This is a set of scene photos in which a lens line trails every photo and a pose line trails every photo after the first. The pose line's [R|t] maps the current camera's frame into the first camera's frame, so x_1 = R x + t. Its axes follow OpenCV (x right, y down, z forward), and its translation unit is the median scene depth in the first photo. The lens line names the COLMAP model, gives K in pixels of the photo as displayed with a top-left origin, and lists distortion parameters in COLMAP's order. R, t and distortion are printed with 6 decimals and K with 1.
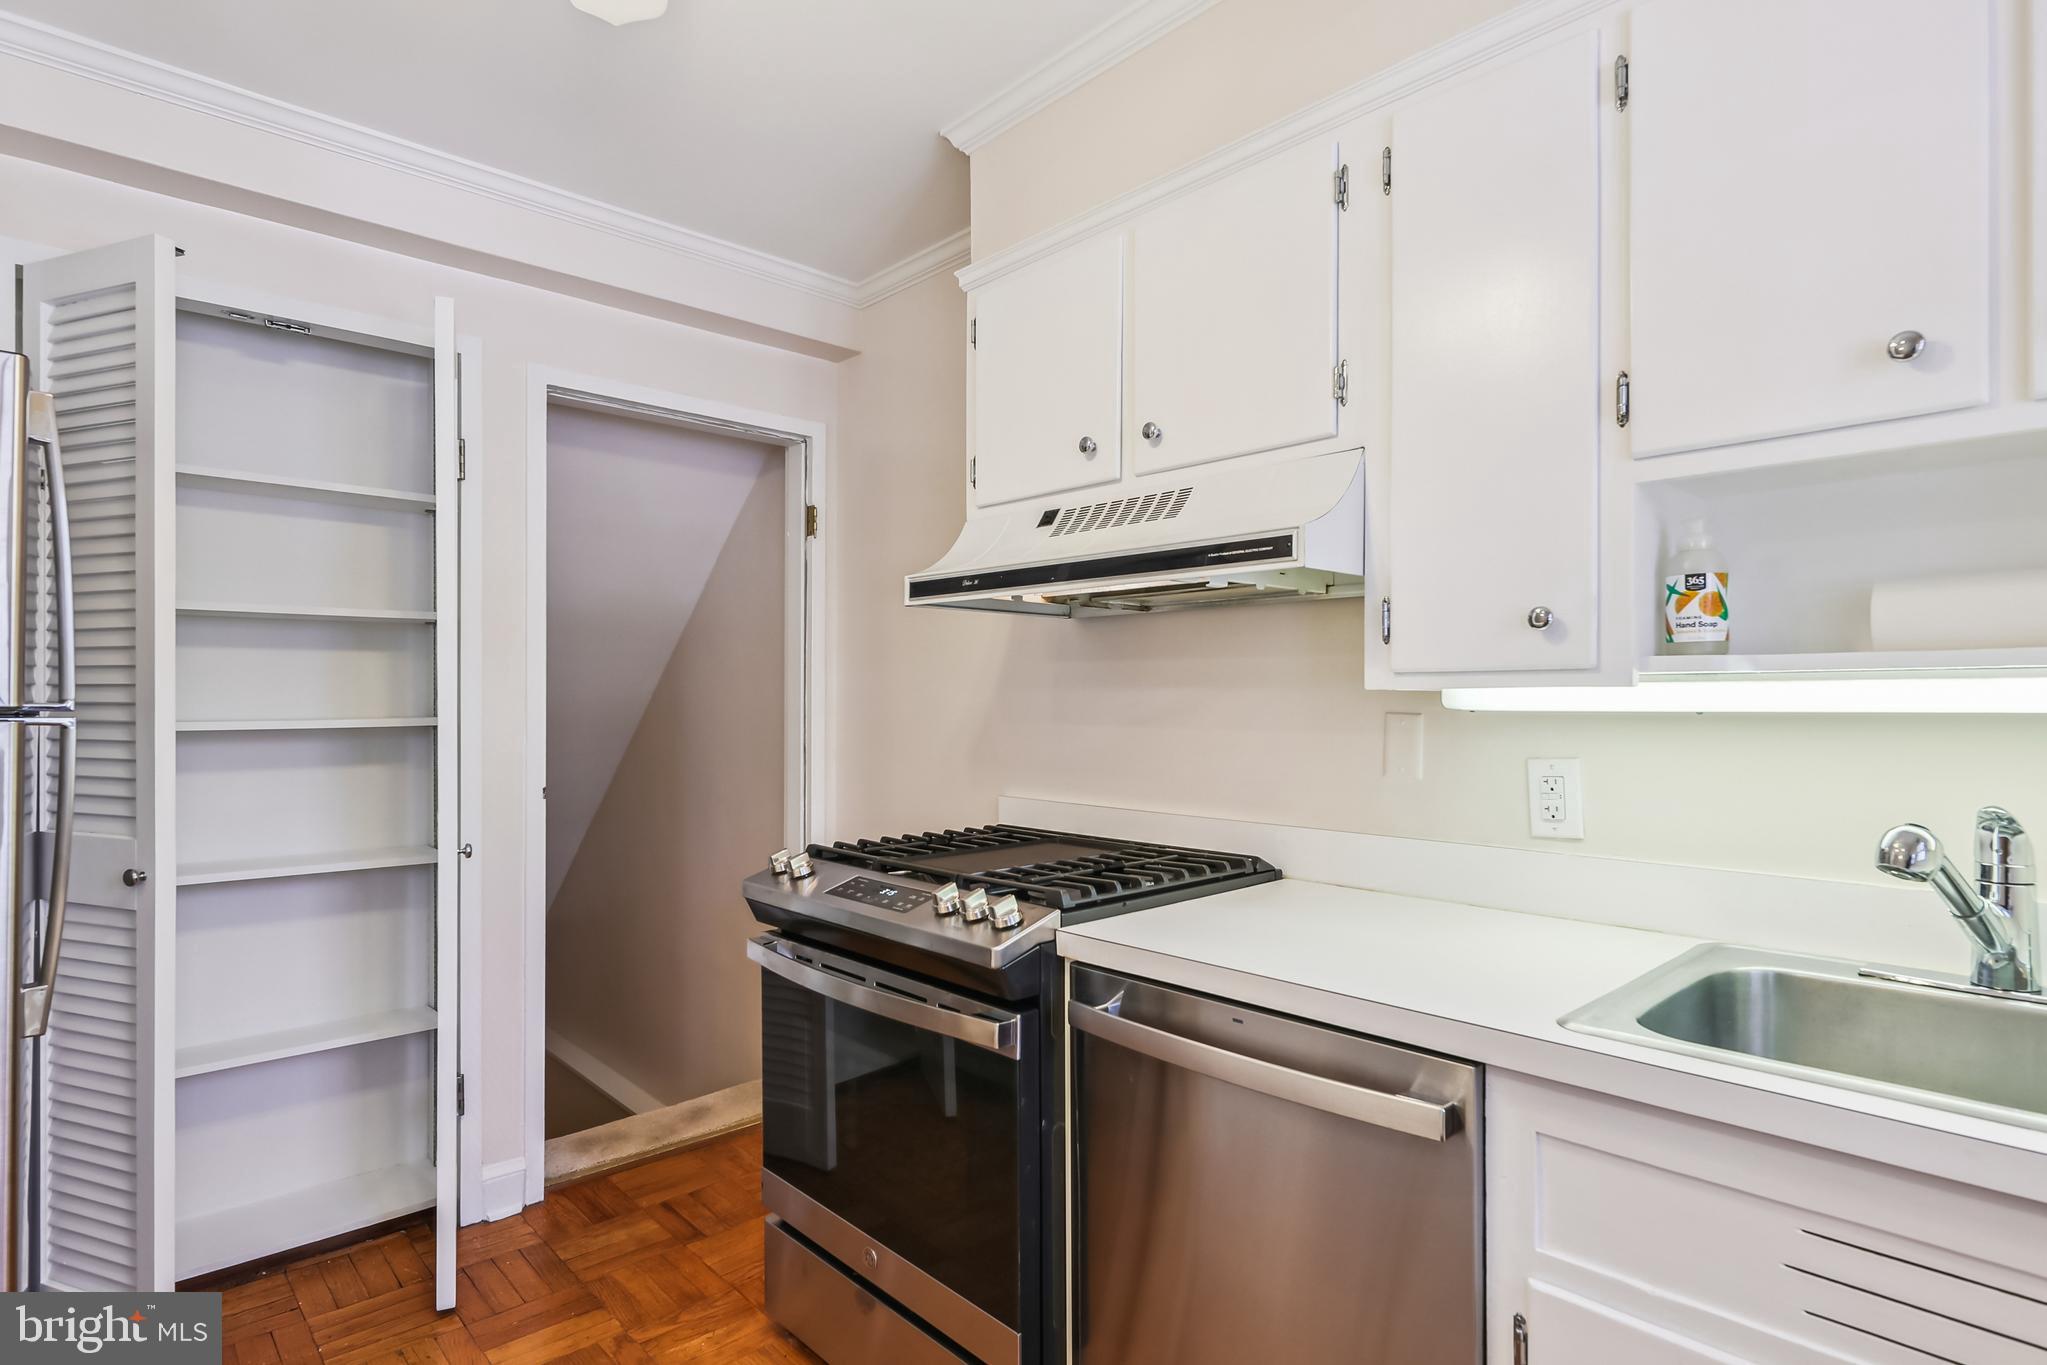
lens RADIAL K [[1073.0, 0, 1023.6], [0, 1073.0, 698.7], [0, 0, 1]] dist [0.001889, 0.000468]
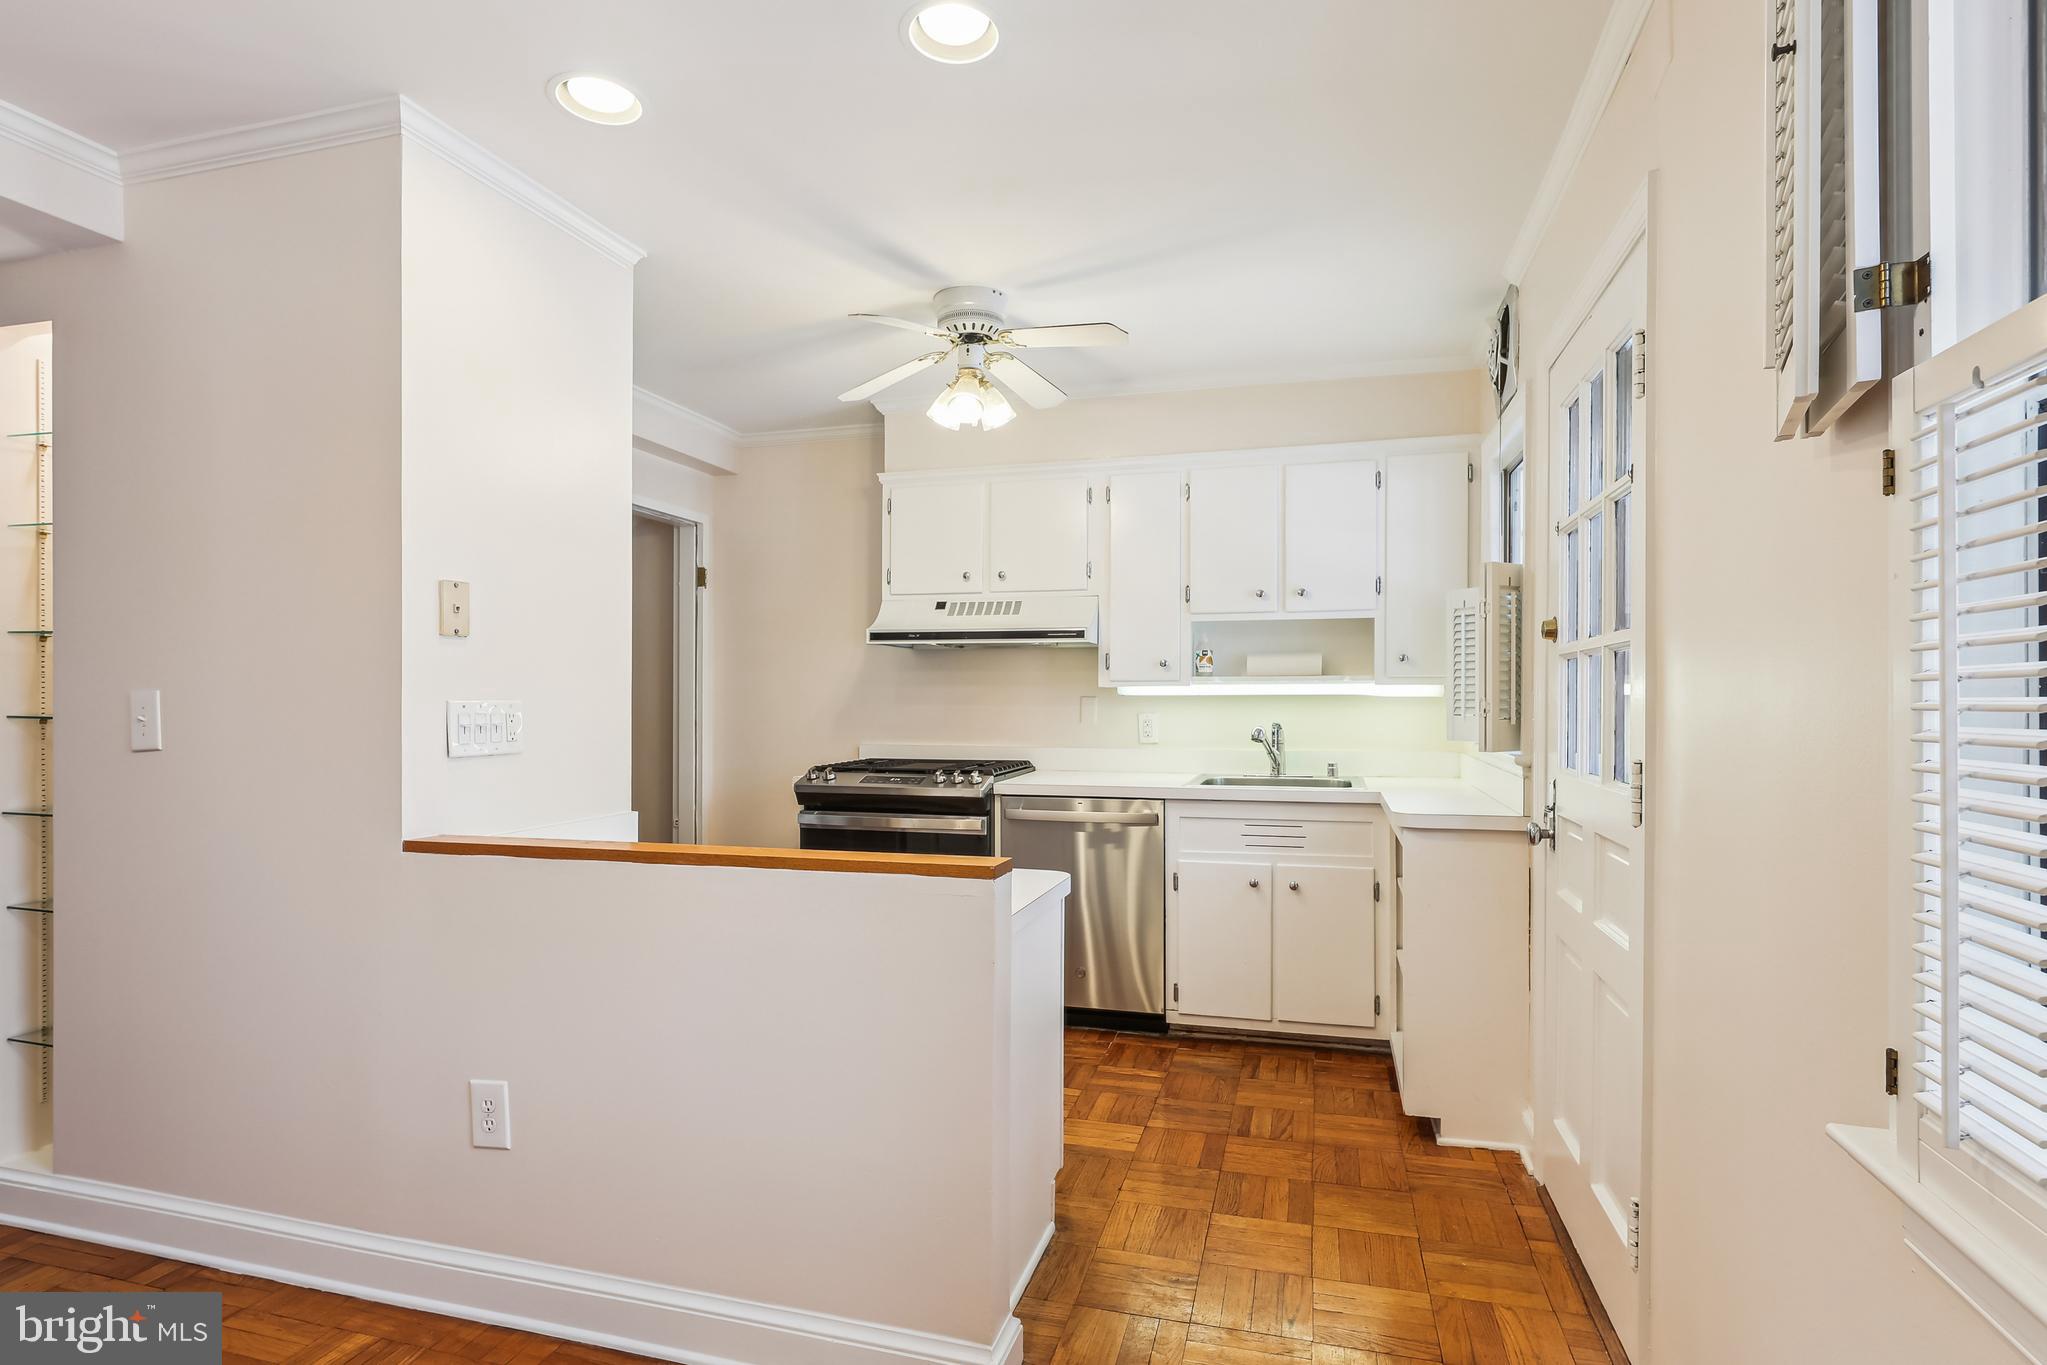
lens RADIAL K [[1053.5, 0, 1027.0], [0, 1053.5, 704.8], [0, 0, 1]] dist [0.004952, 0.001081]
pose [[0.858669, -0.002156, 0.512526, -1.148788], [-0.002349, 0.999964, 0.008142, 0.014804], [-0.512525, -0.008195, 0.858633, -1.130271]]
